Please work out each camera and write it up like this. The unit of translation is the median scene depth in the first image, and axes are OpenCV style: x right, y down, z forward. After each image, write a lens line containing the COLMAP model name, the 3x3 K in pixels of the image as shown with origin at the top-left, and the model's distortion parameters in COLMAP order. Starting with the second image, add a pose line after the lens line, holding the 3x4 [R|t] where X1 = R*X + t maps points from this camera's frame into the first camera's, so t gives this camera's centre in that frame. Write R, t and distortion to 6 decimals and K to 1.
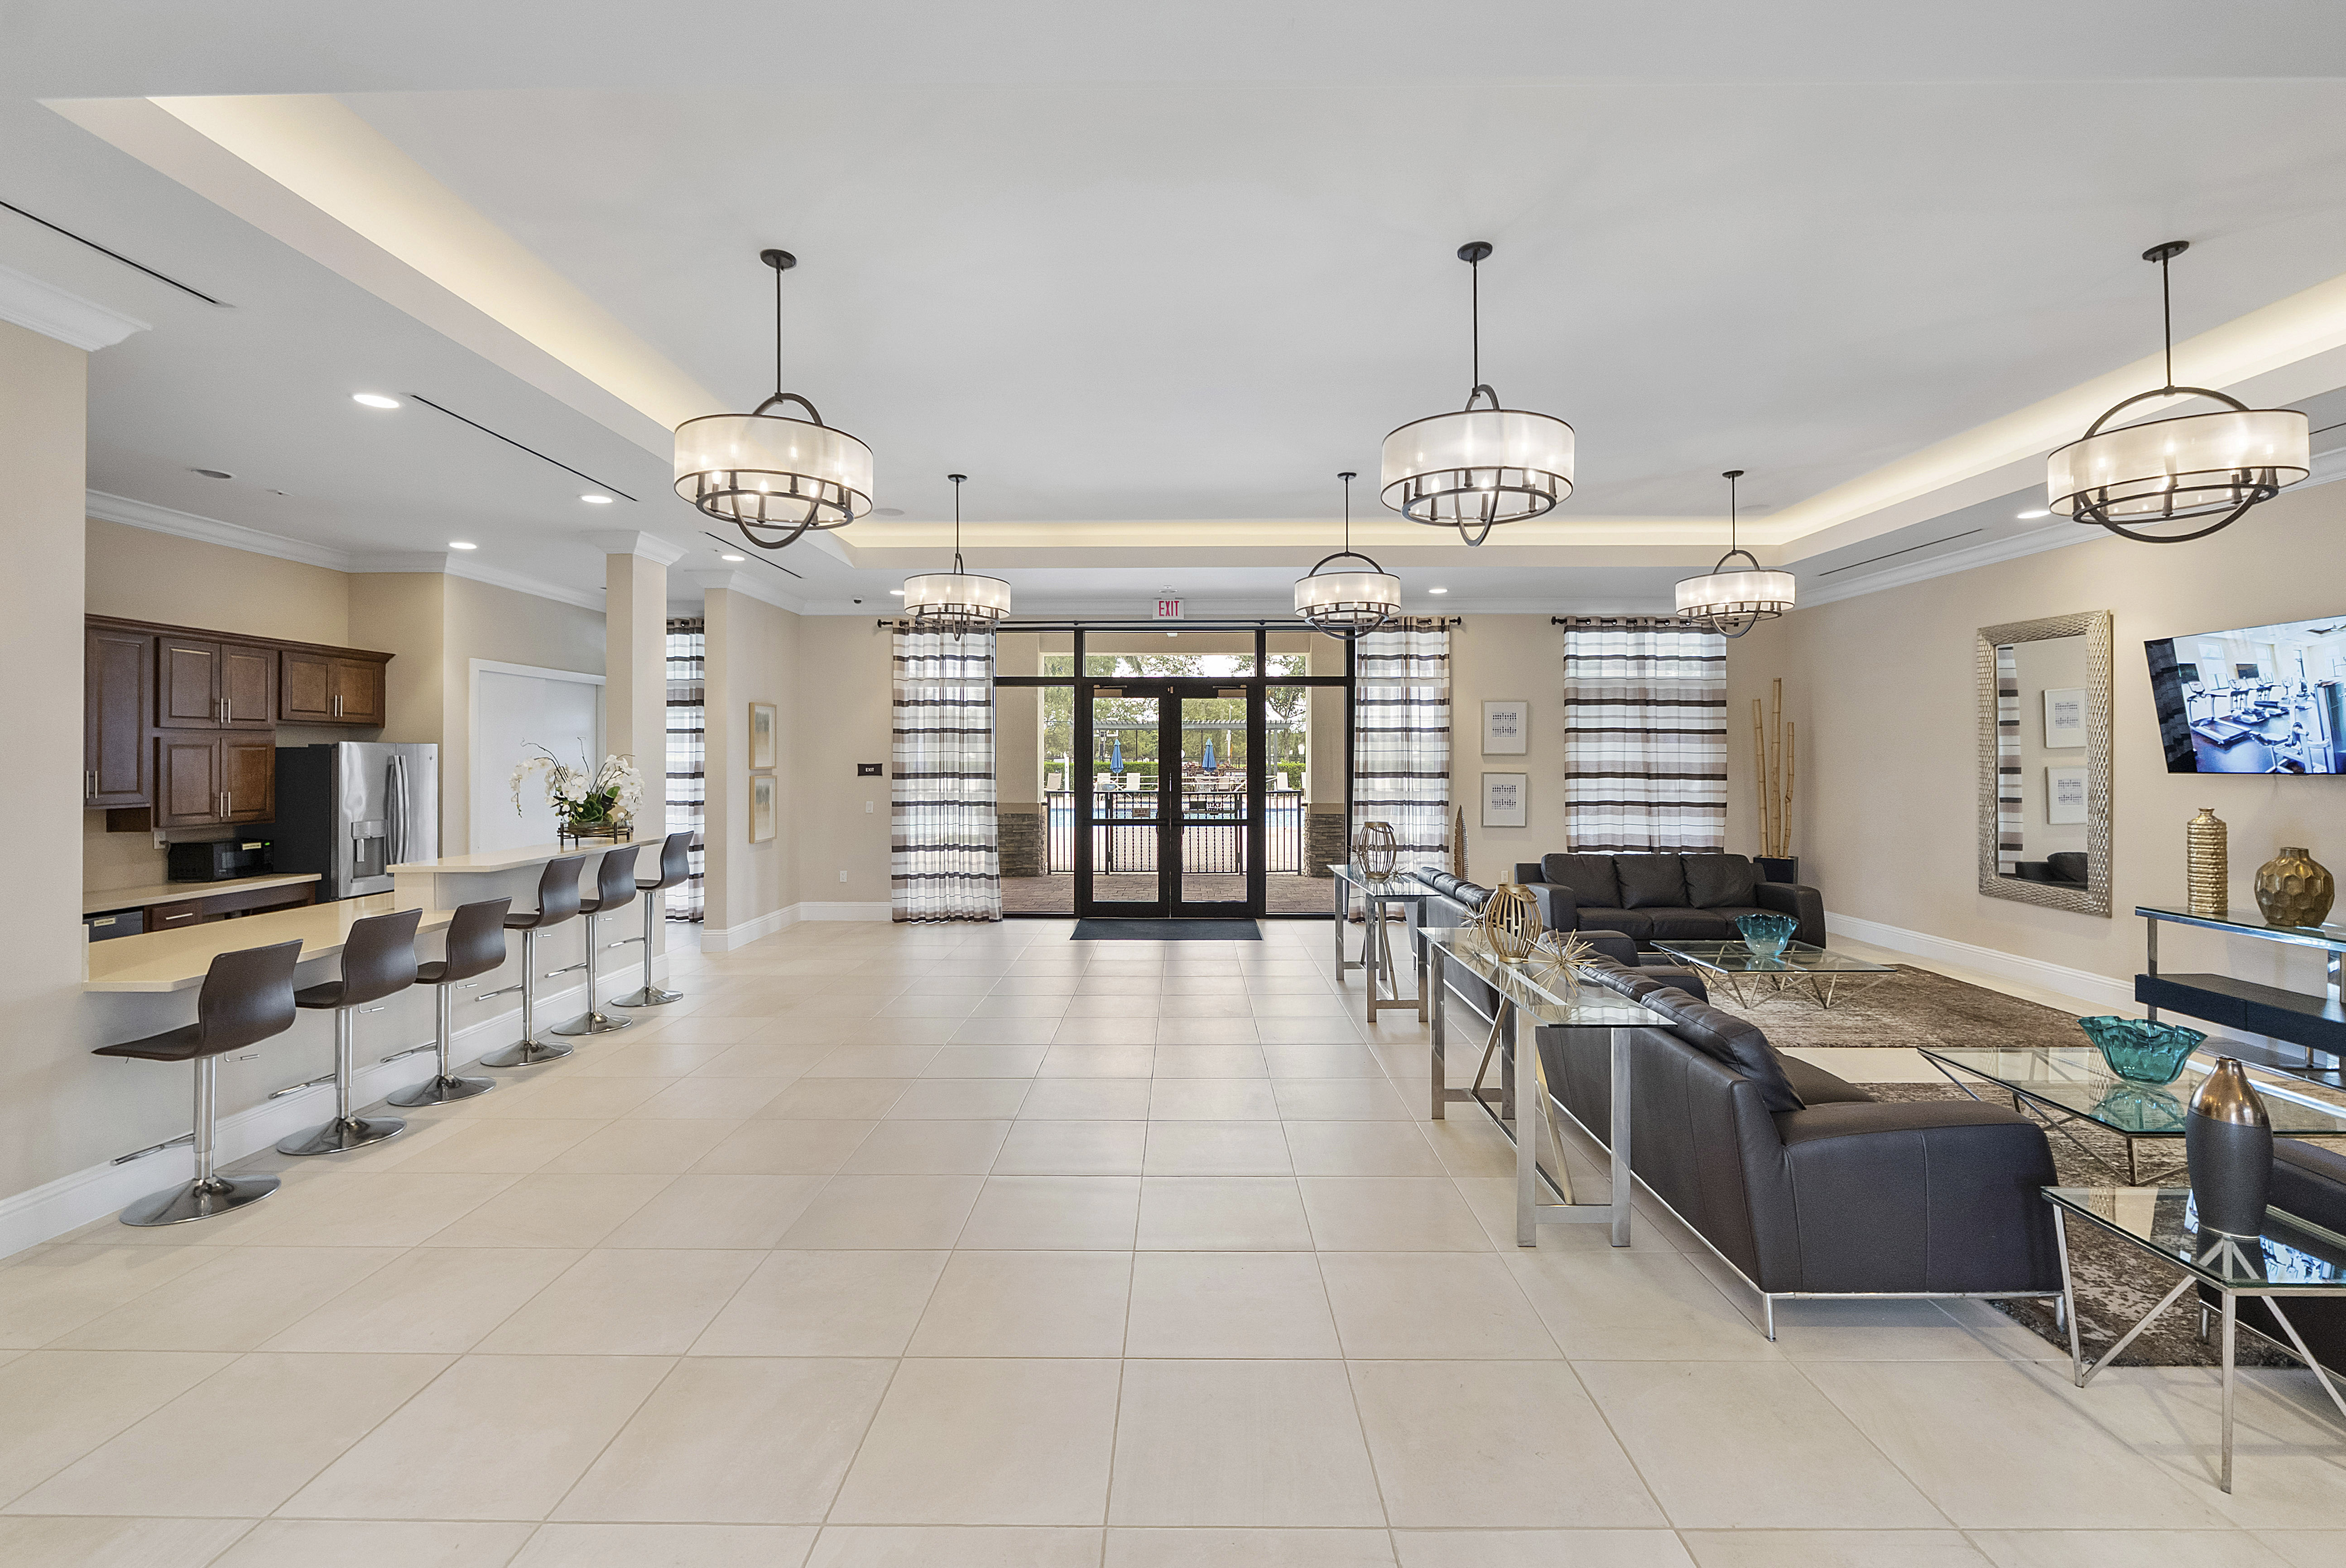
lens RADIAL K [[1005.9, 0, 1186.8], [0, 1005.9, 748.4], [0, 0, 1]] dist [-0.003168, -0.000526]
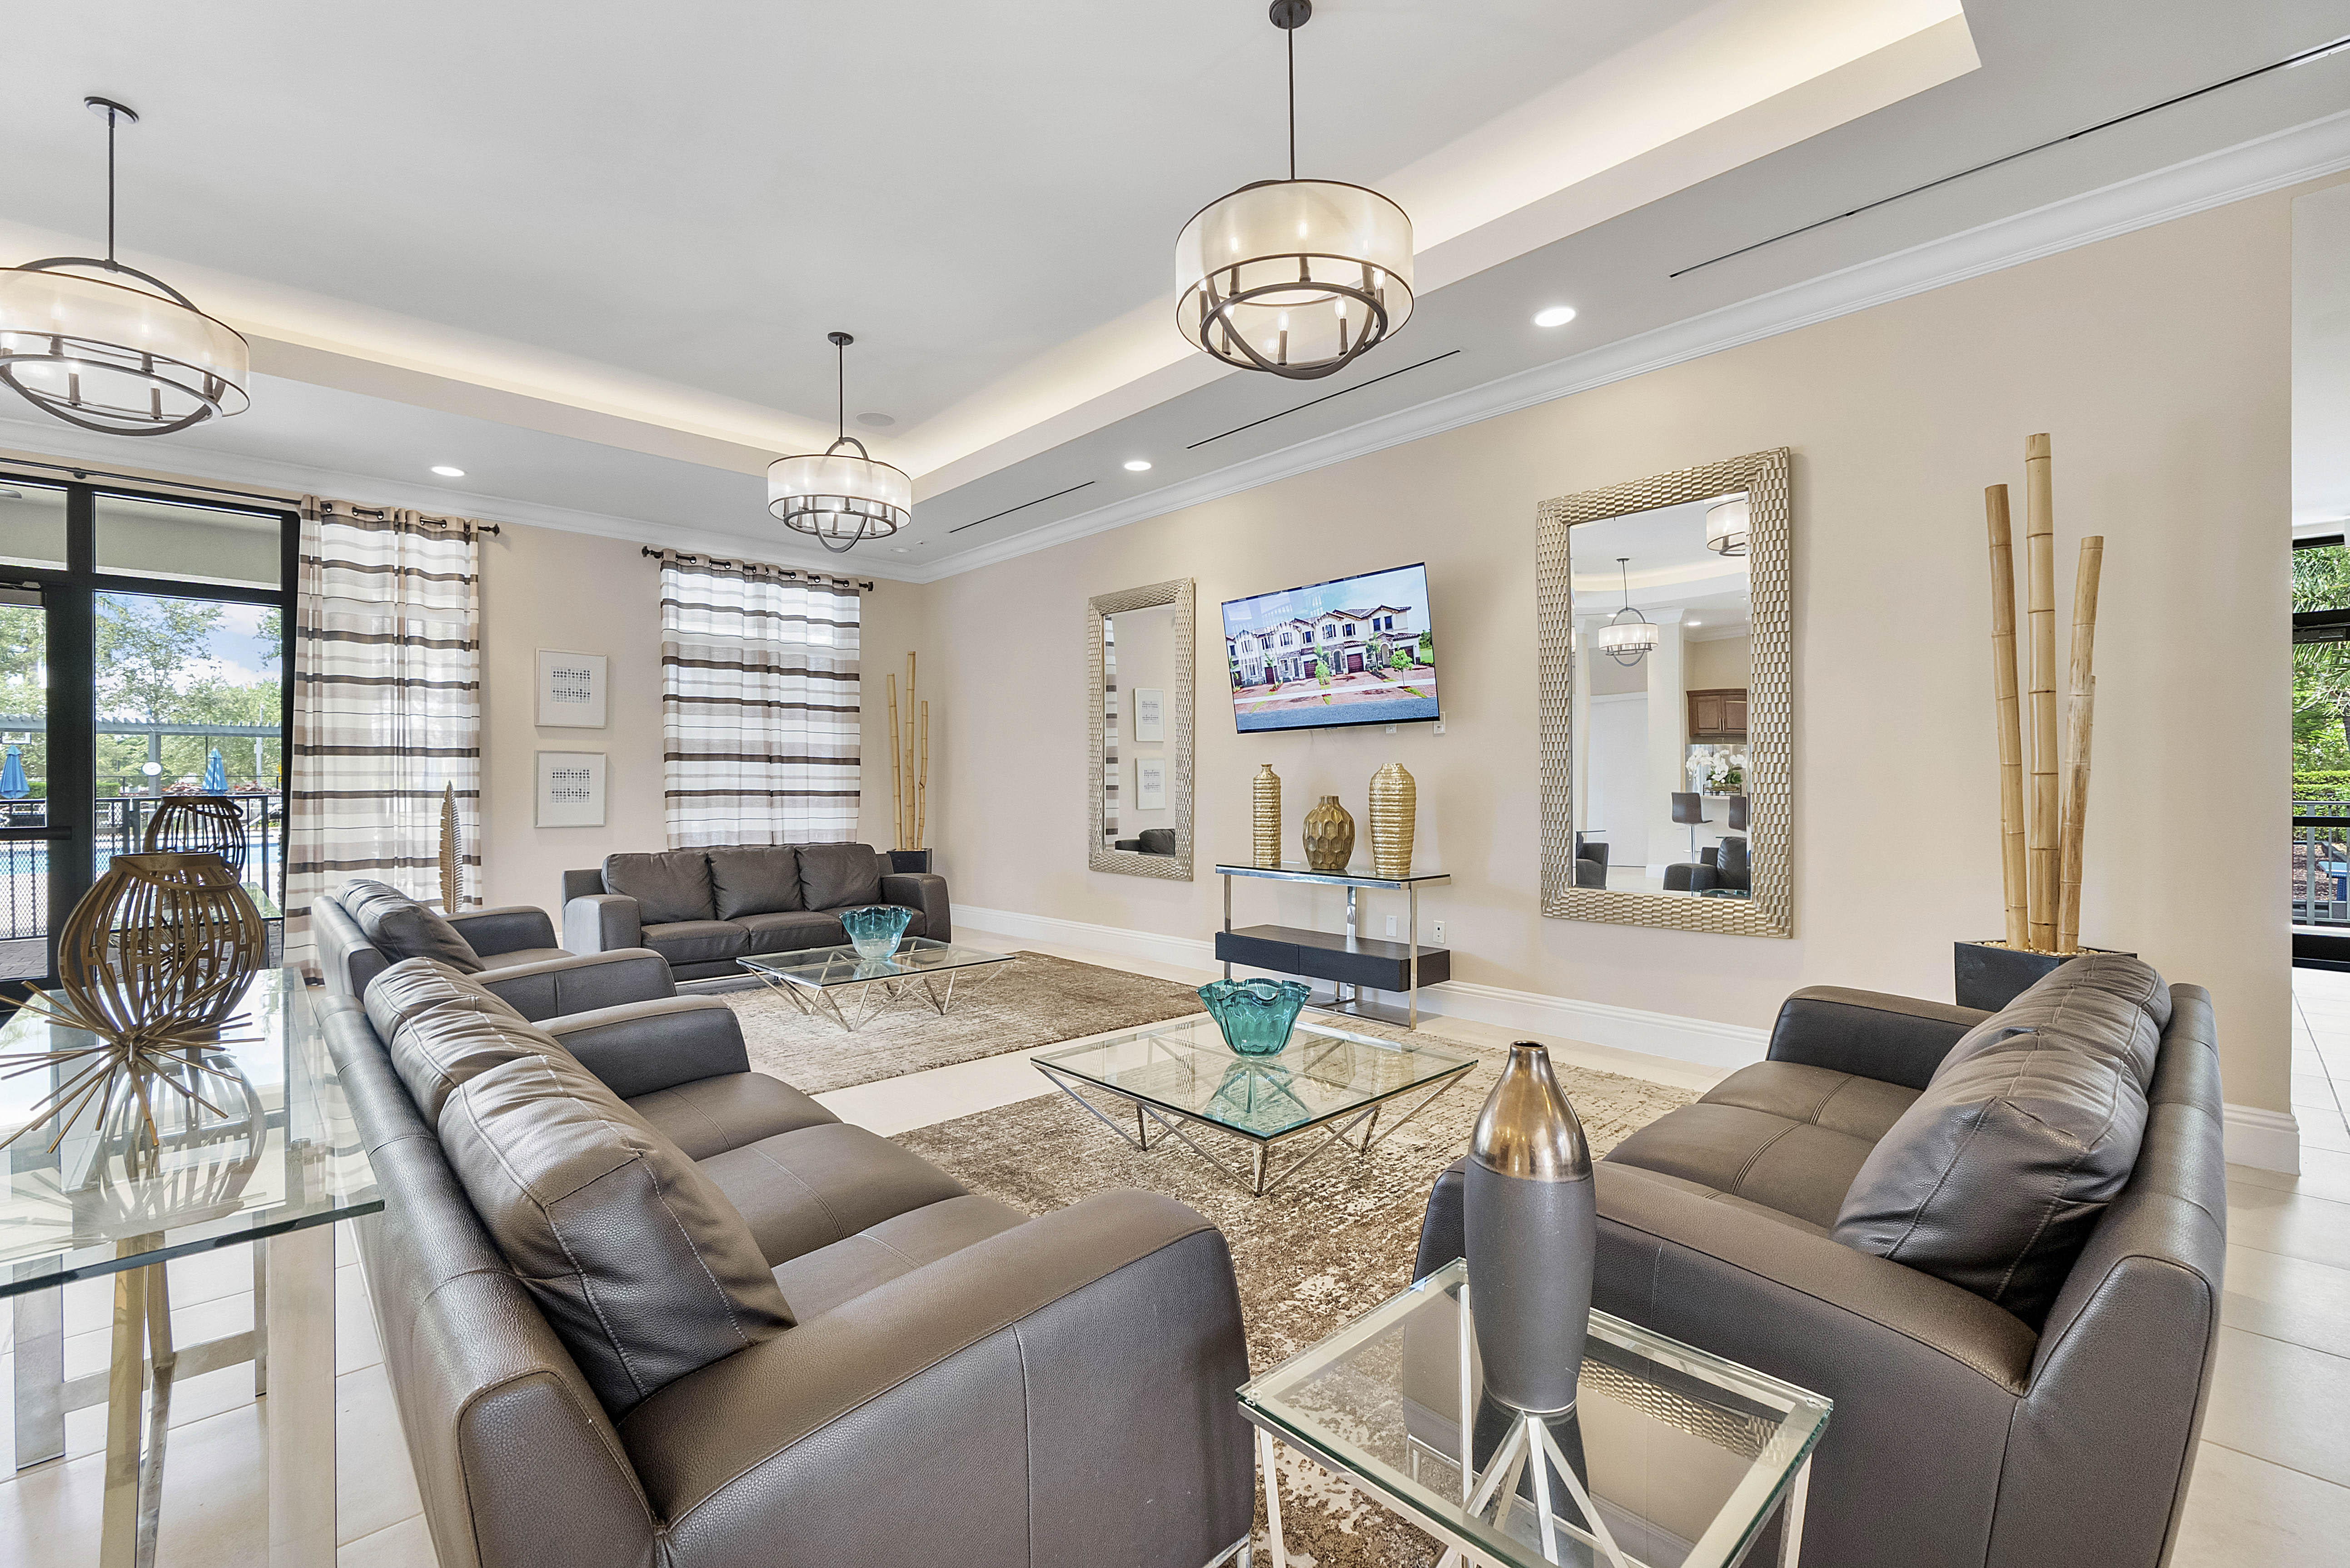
lens RADIAL K [[999.8, 0, 1174.5], [0, 999.8, 786.9], [0, 0, 1]] dist [-0.005208, -0.000896]
pose [[0.725636, -0.002753, 0.688073, 0.171784], [-0.003002, 0.999970, 0.007167, 0.053926], [-0.688072, -0.007266, 0.725606, 0.226698]]
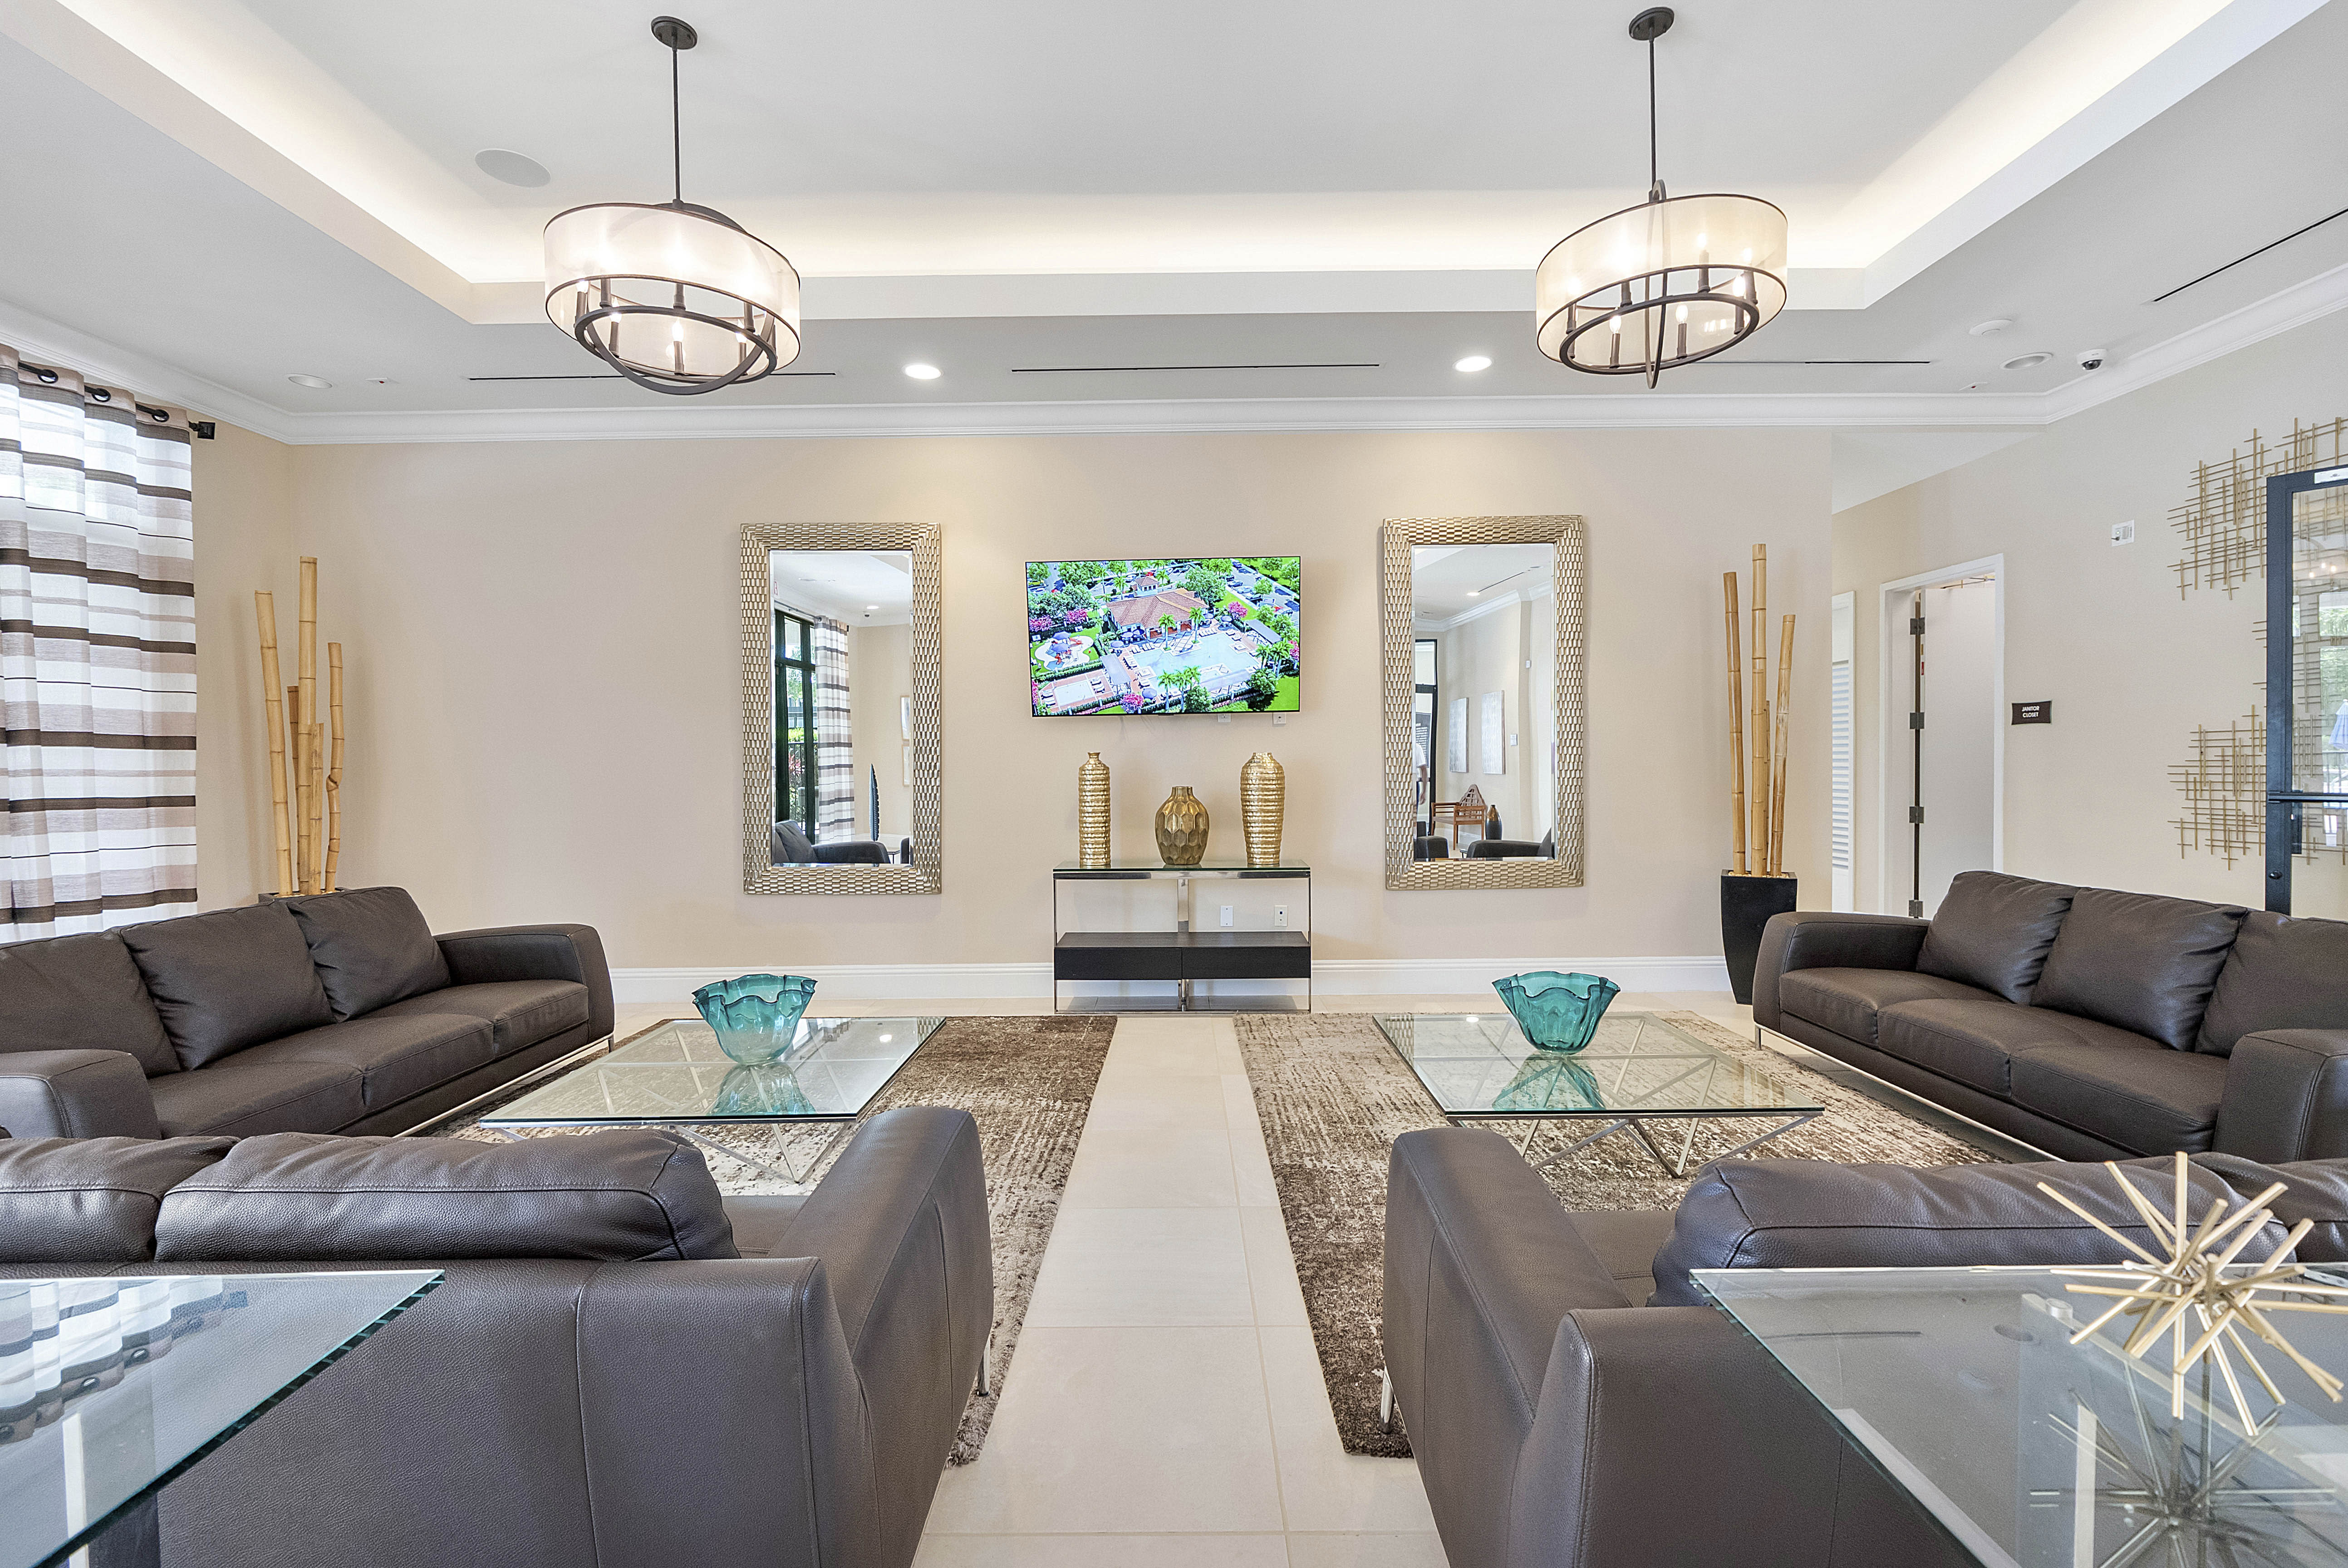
lens RADIAL K [[999.1, 0, 1173.5], [0, 999.1, 786.9], [0, 0, 1]] dist [-0.005208, -0.000896]
pose [[0.001990, -0.016578, 0.999861, 0.072029], [0.003504, 0.999857, 0.016571, 0.053730], [-0.999992, 0.003471, 0.002048, 0.656458]]
